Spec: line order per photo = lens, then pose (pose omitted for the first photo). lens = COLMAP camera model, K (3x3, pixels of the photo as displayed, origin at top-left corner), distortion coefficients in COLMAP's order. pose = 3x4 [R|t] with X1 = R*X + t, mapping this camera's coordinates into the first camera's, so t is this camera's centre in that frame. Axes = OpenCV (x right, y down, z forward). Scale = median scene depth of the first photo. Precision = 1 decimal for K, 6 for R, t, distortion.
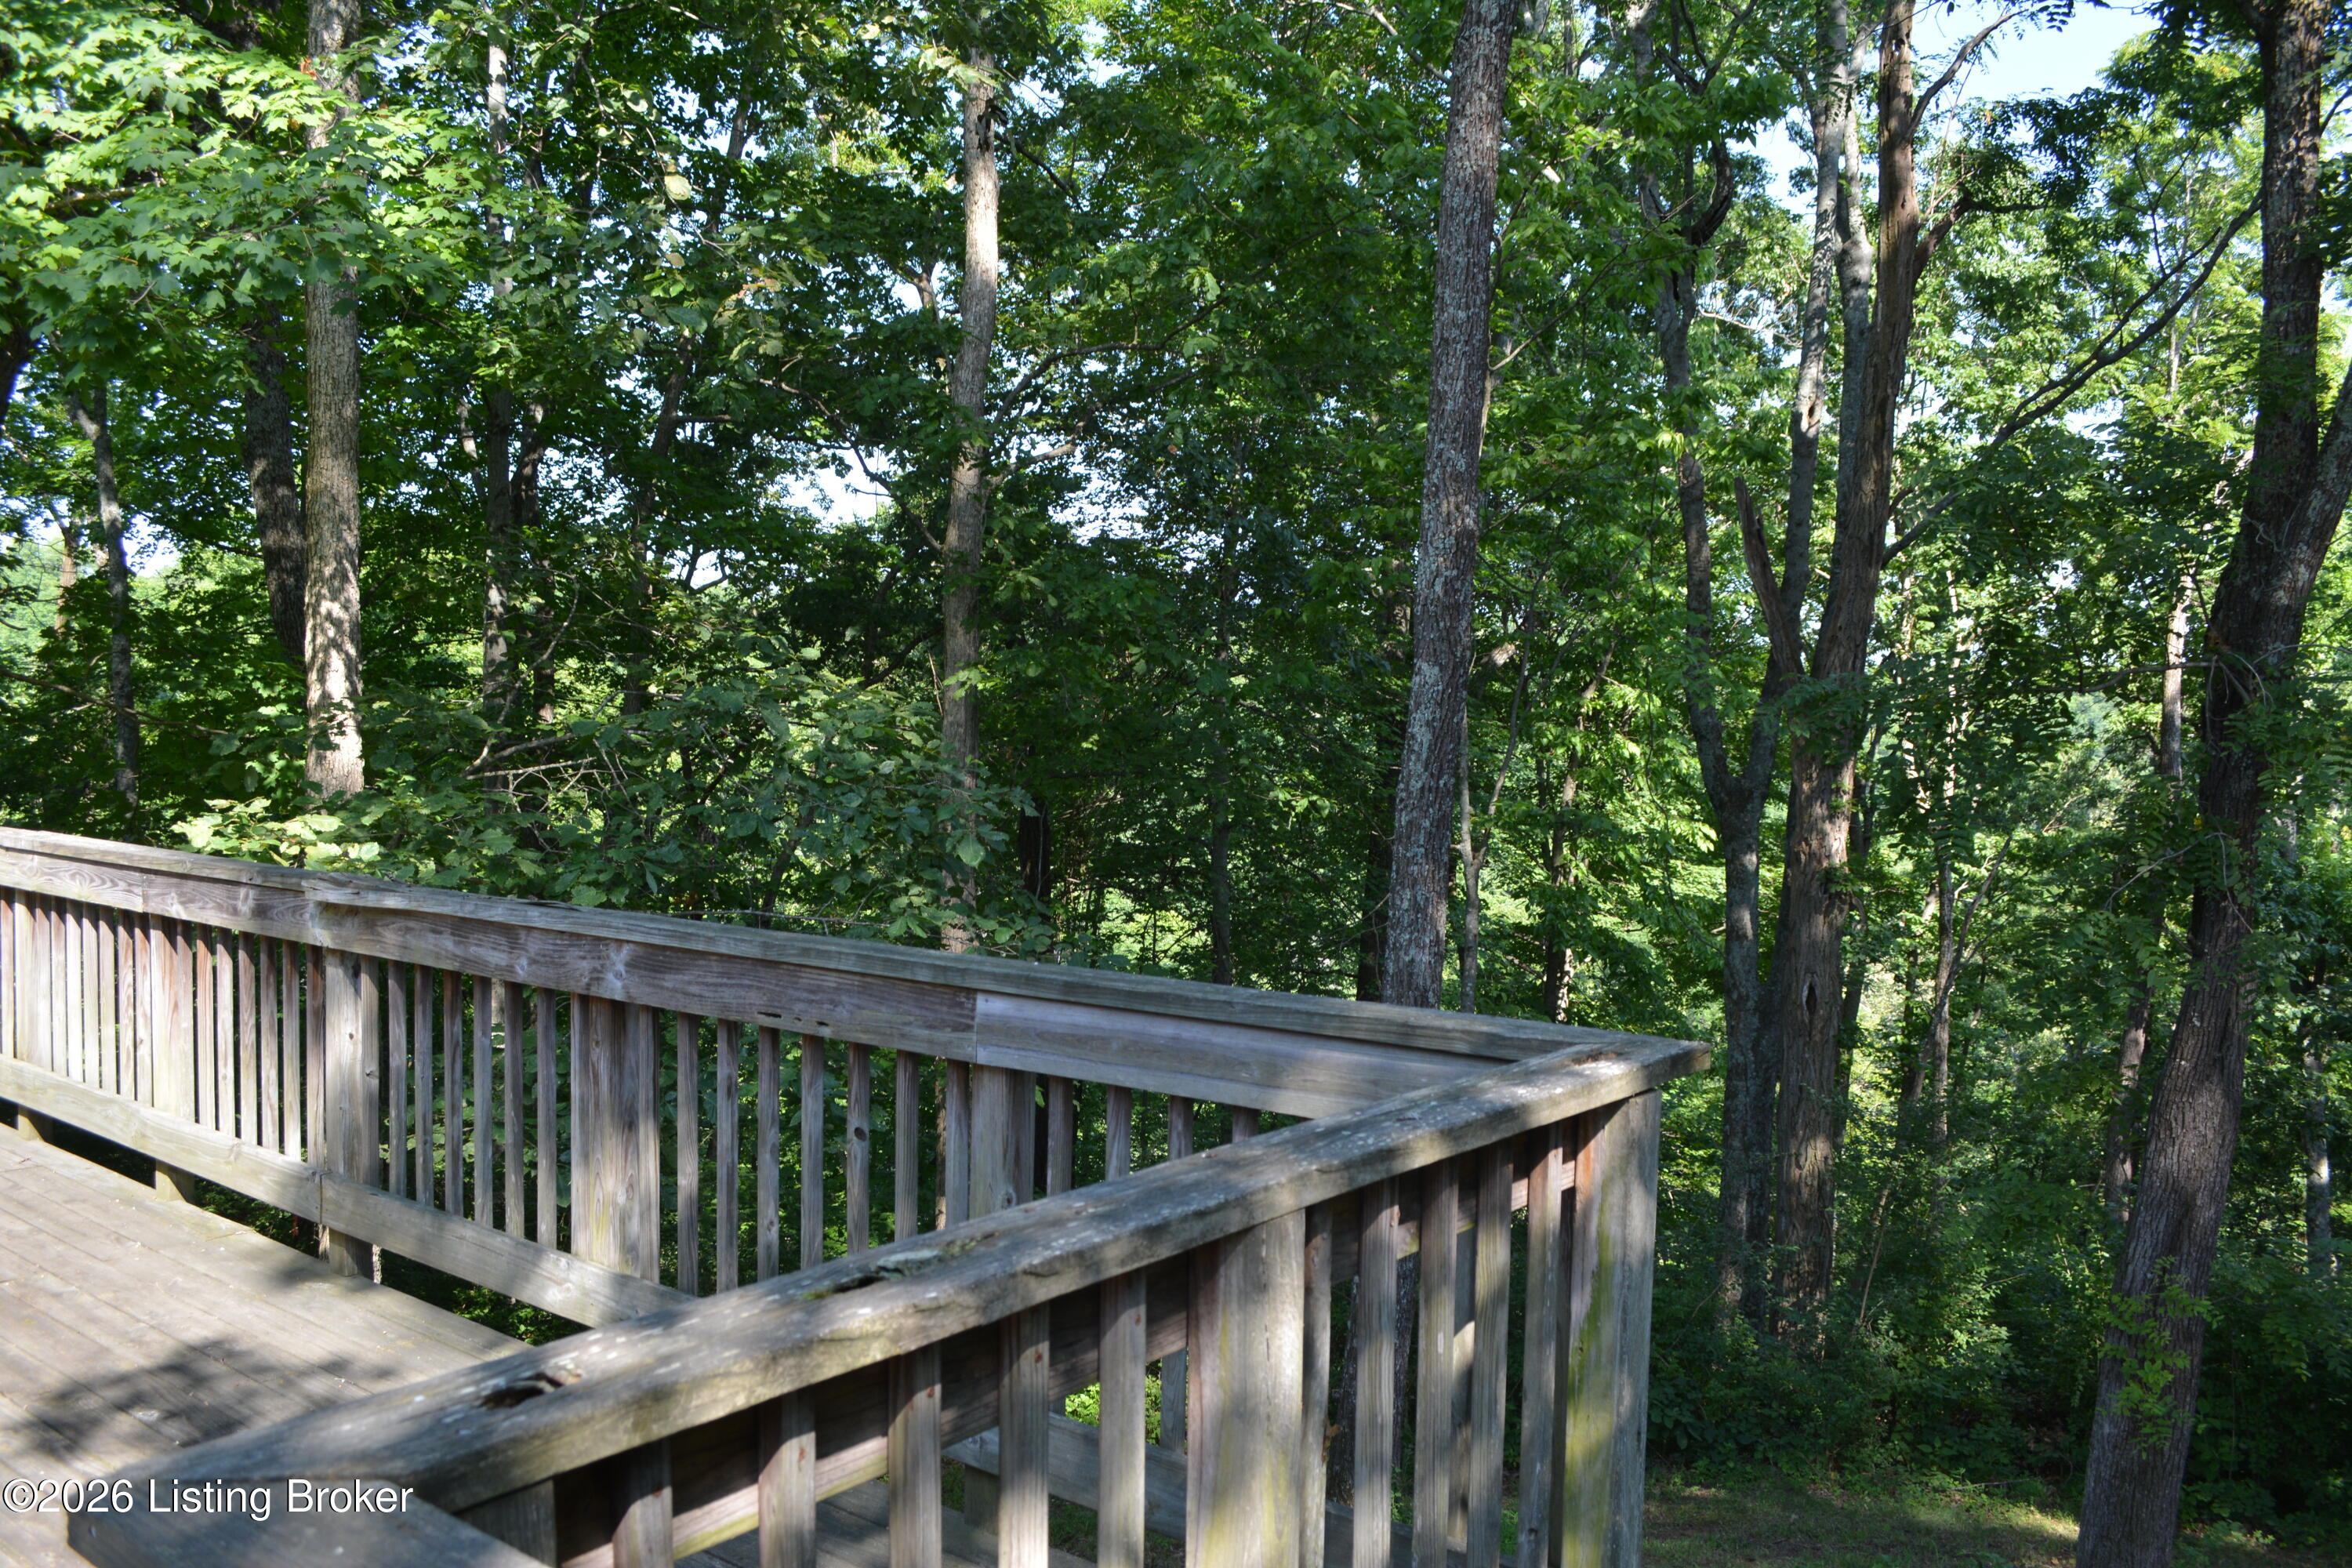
lens RADIAL K [[1856.5, 0, 1178.8], [0, 1856.5, 807.8], [0, 0, 1]] dist [-0.085088, 0.015967]
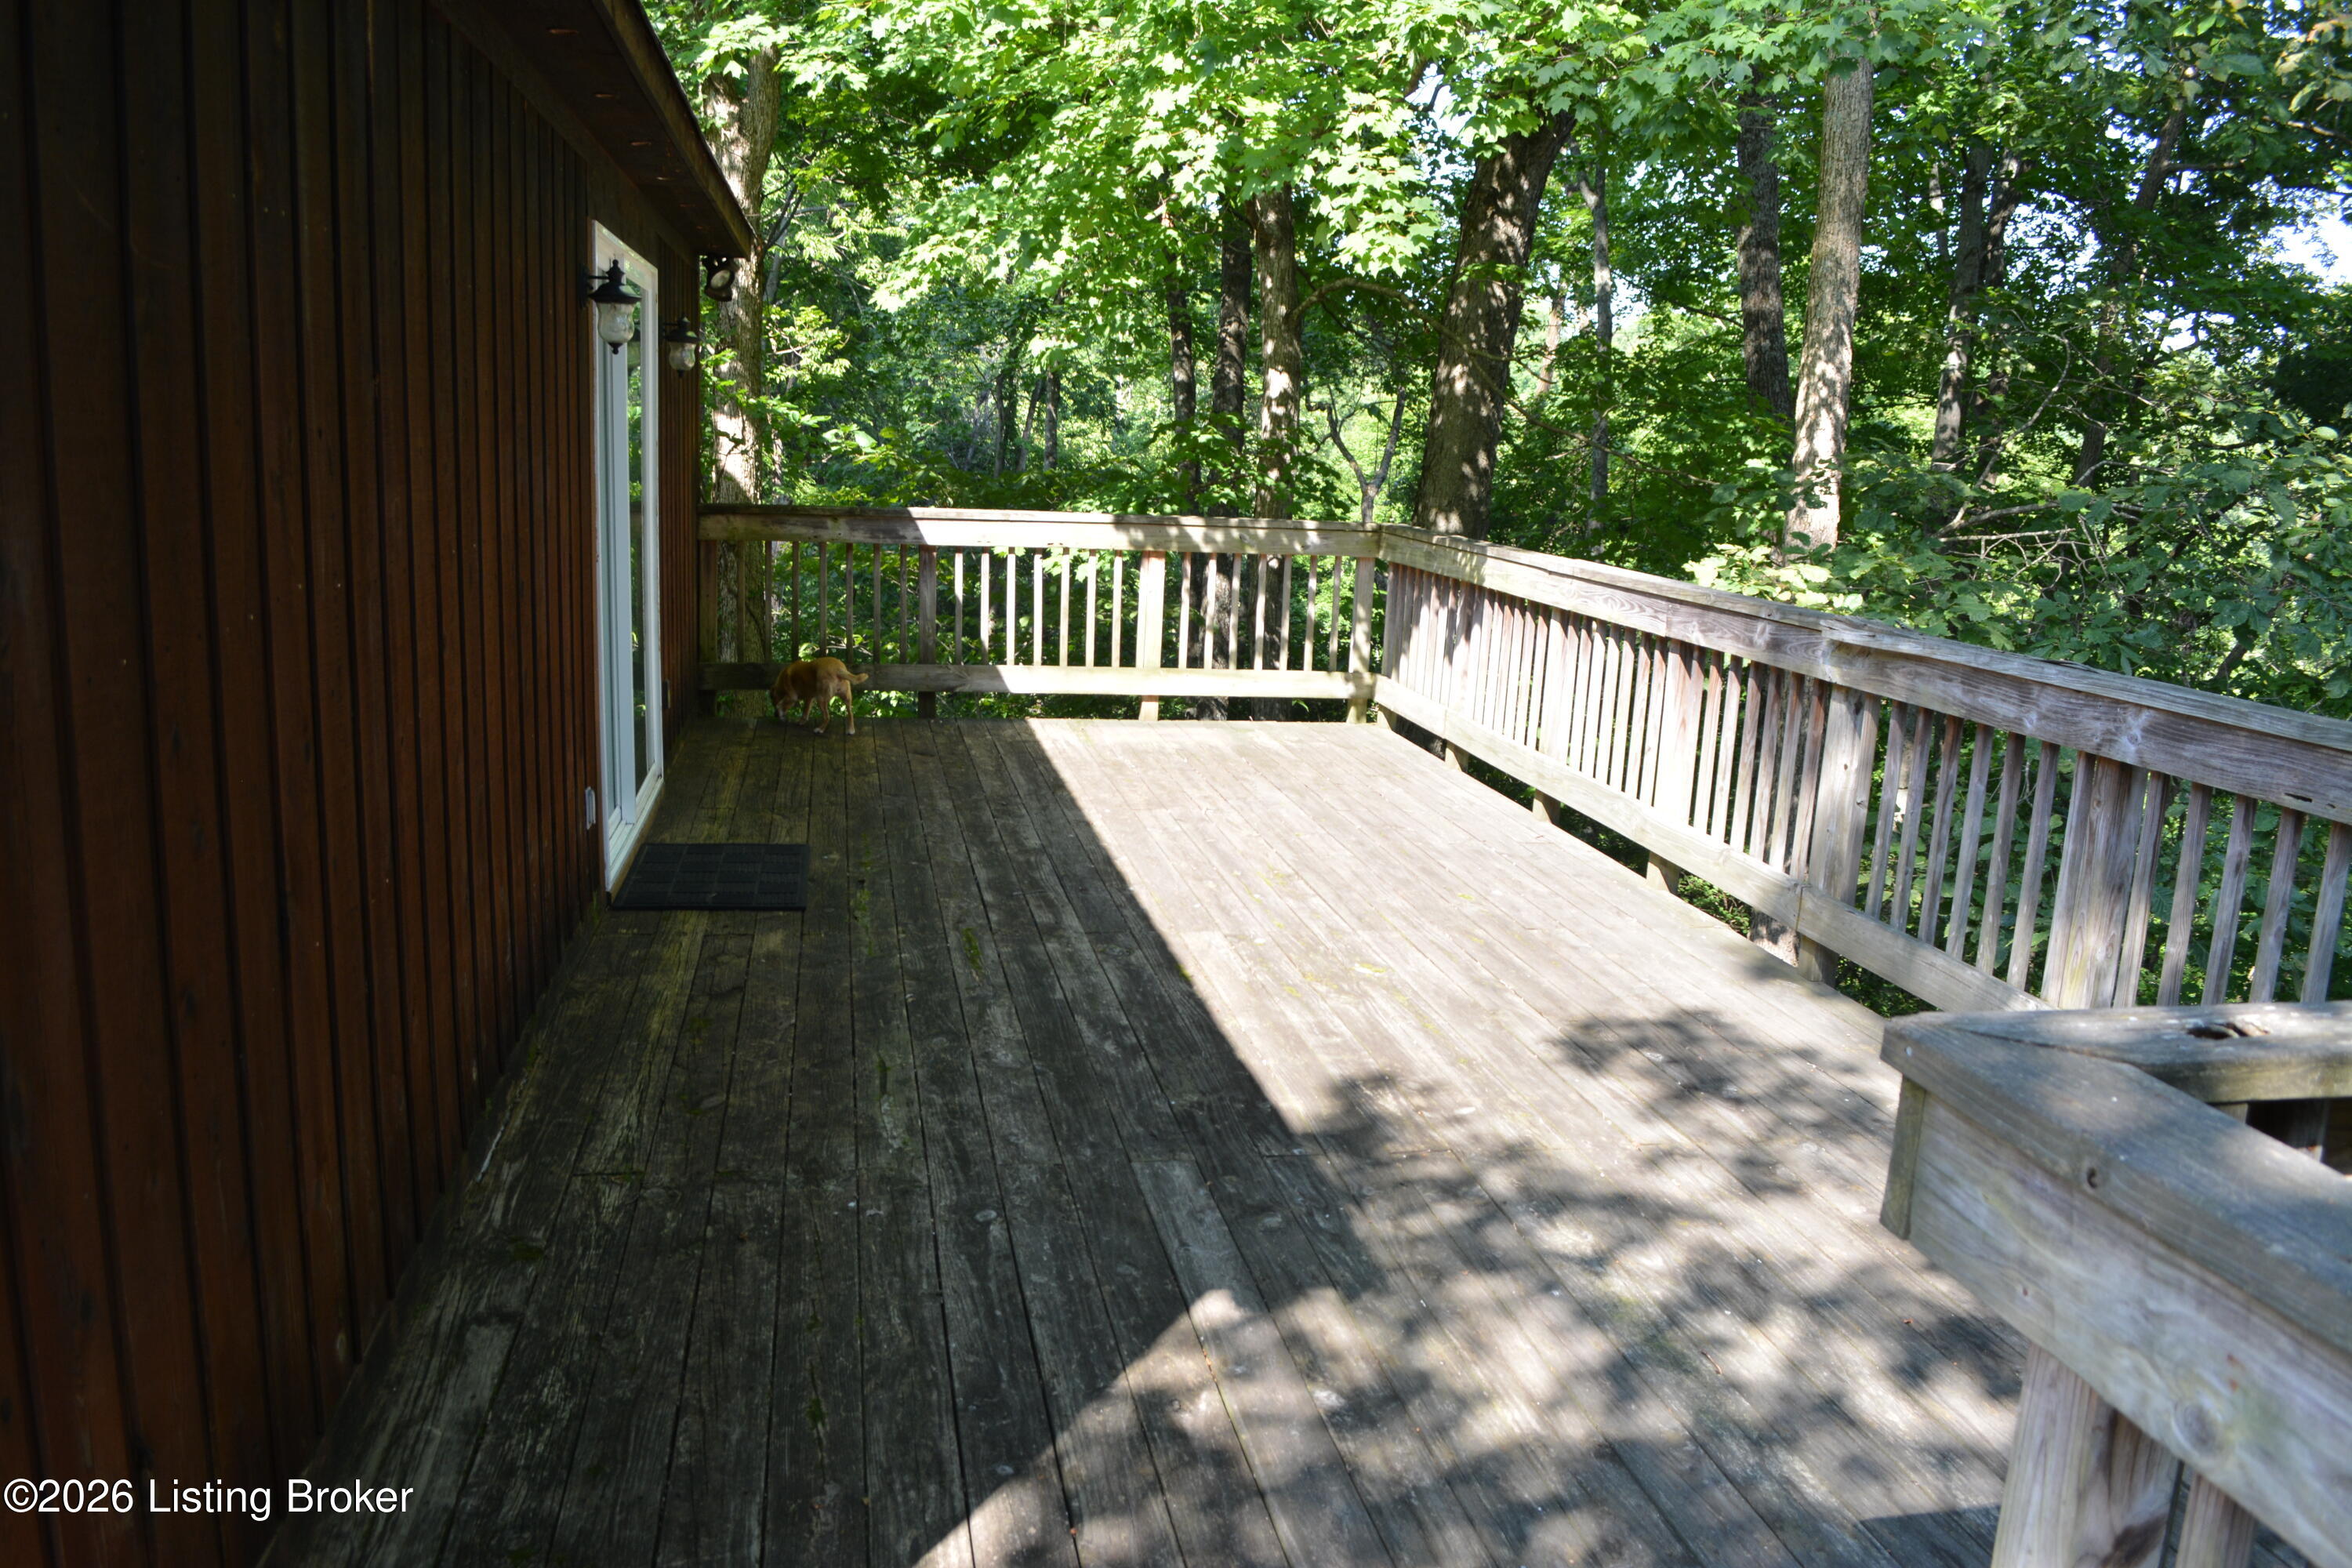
lens RADIAL K [[1856.5, 0, 1178.8], [0, 1856.5, 807.8], [0, 0, 1]] dist [-0.085088, 0.015967]
pose [[0.741869, 0.151960, -0.653100, -0.022007], [-0.068706, 0.986083, 0.151392, 0.007950], [0.667016, -0.067441, 0.741985, -0.063711]]
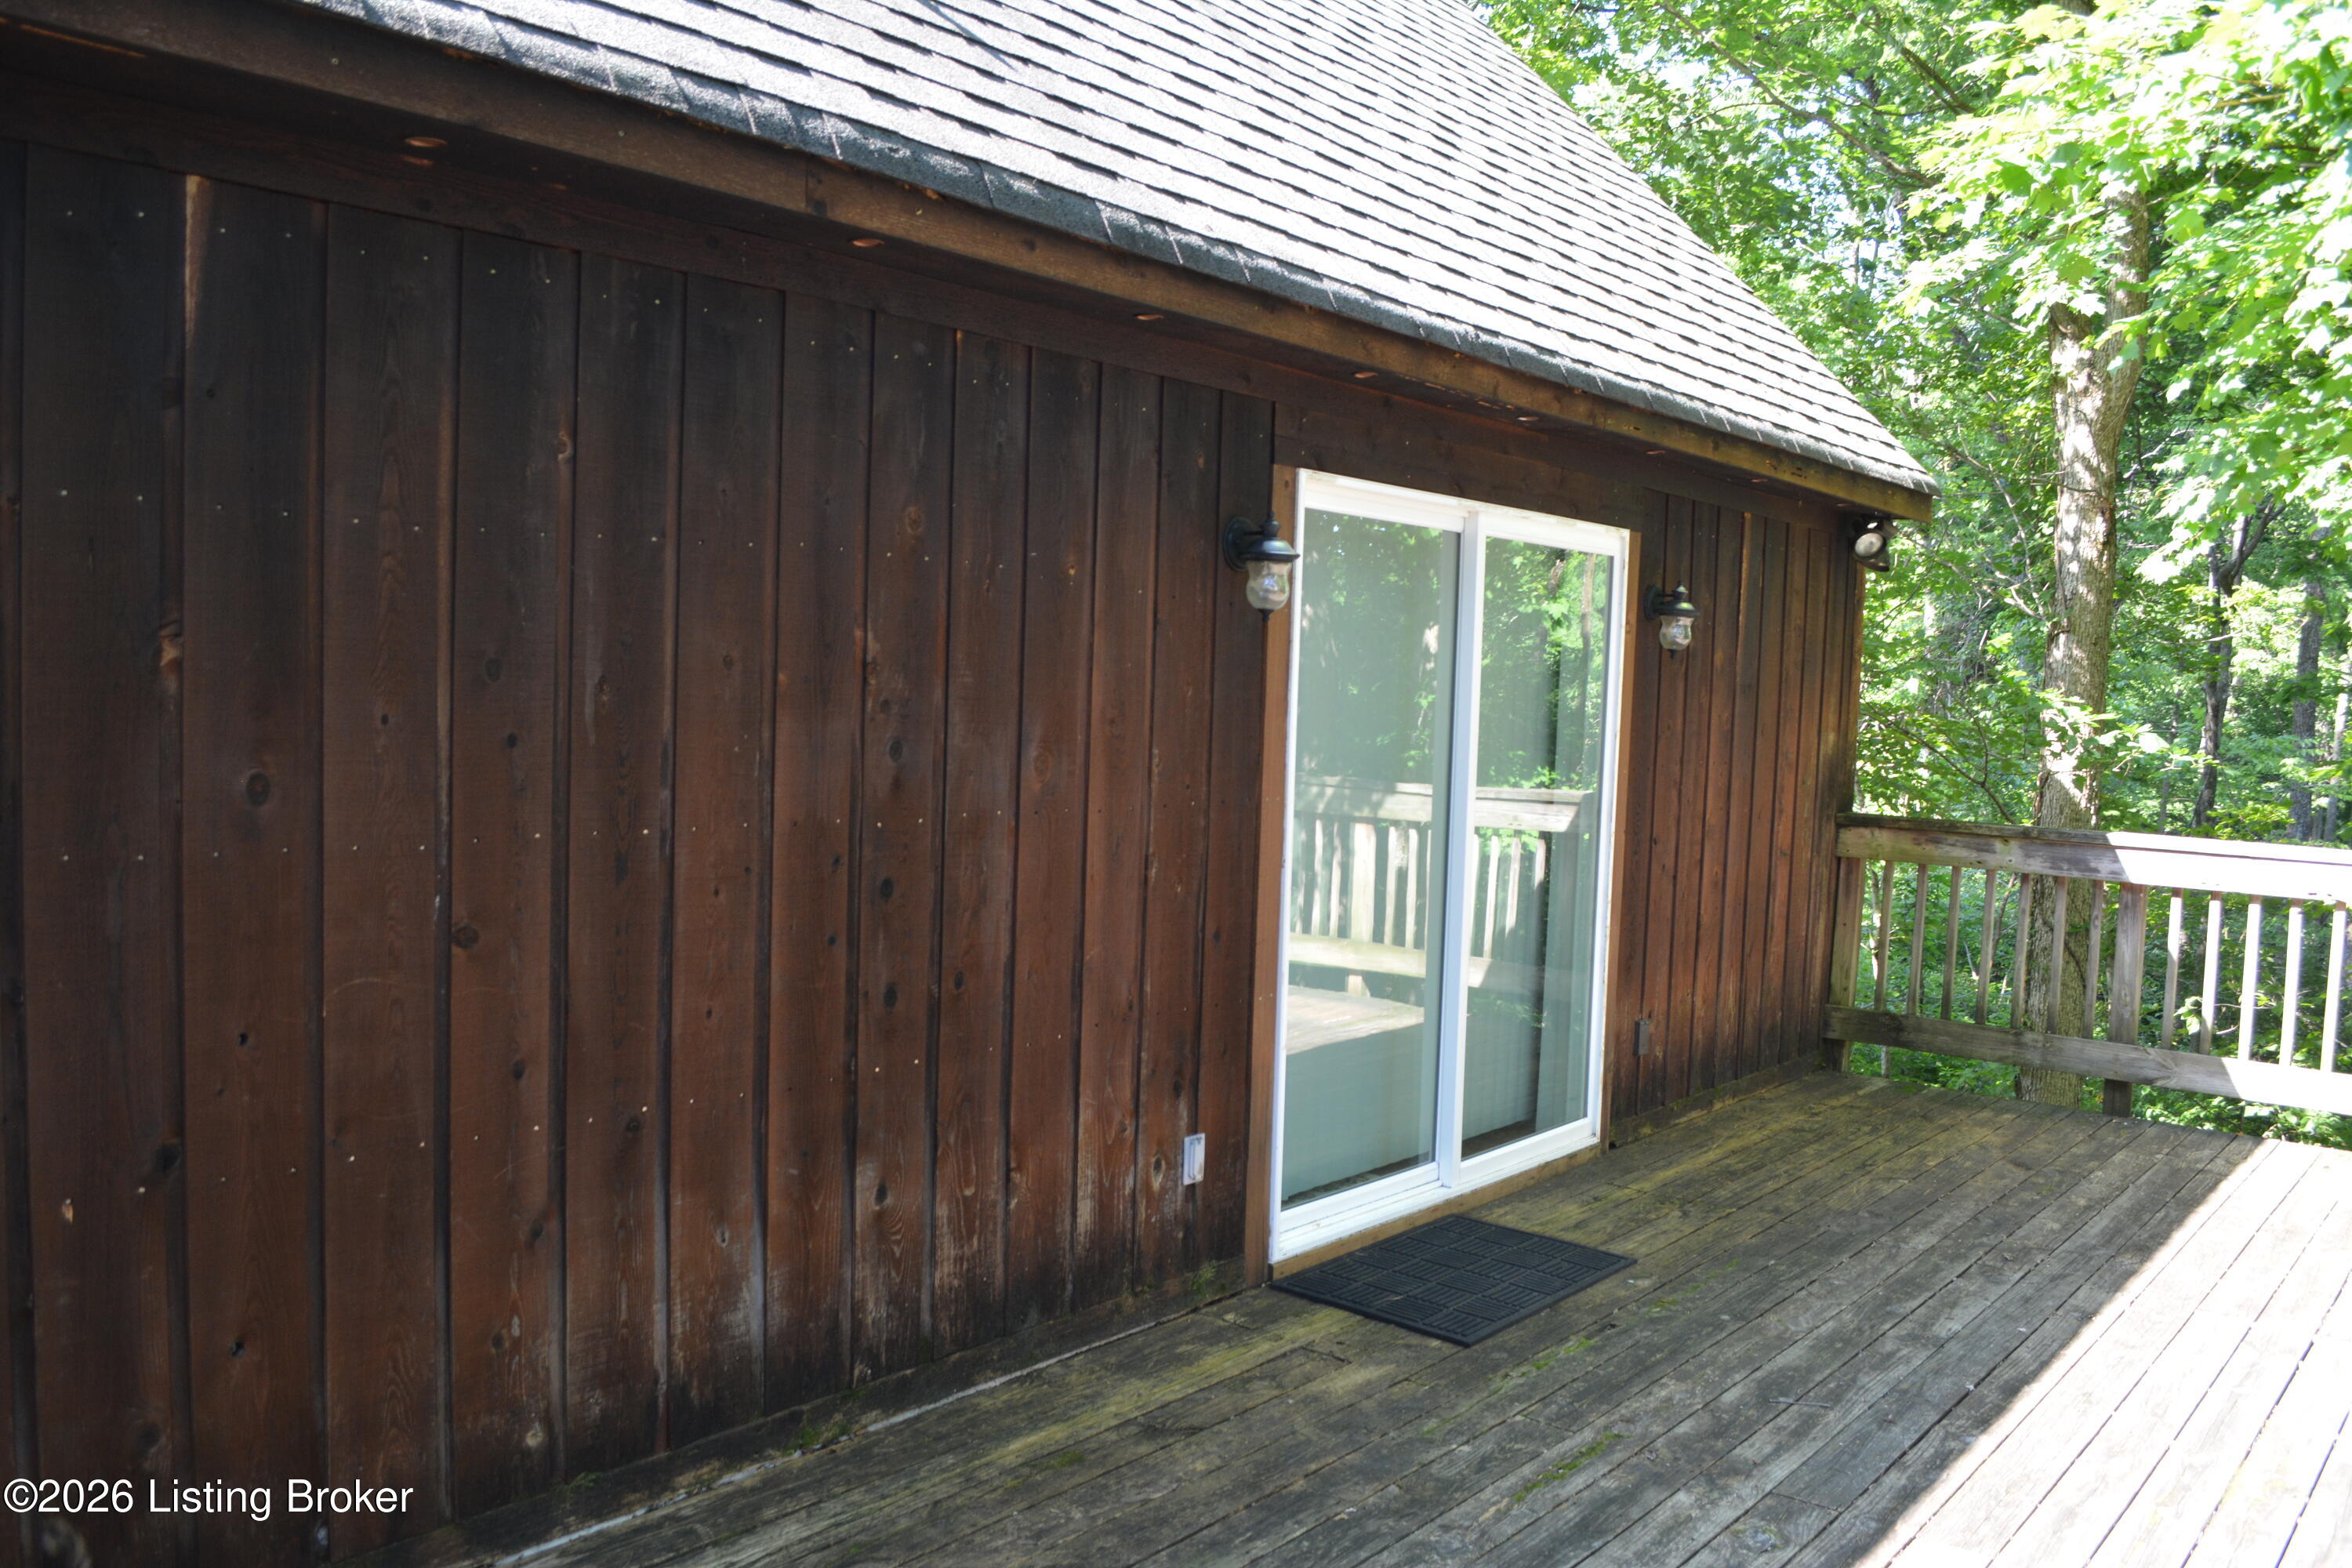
lens RADIAL K [[1856.5, 0, 1178.8], [0, 1856.5, 807.8], [0, 0, 1]] dist [-0.085088, 0.015967]
pose [[-0.034960, 0.060685, -0.997545, -0.081113], [-0.091816, 0.993738, 0.063672, -0.023525], [0.995162, 0.093816, -0.029169, 0.397915]]
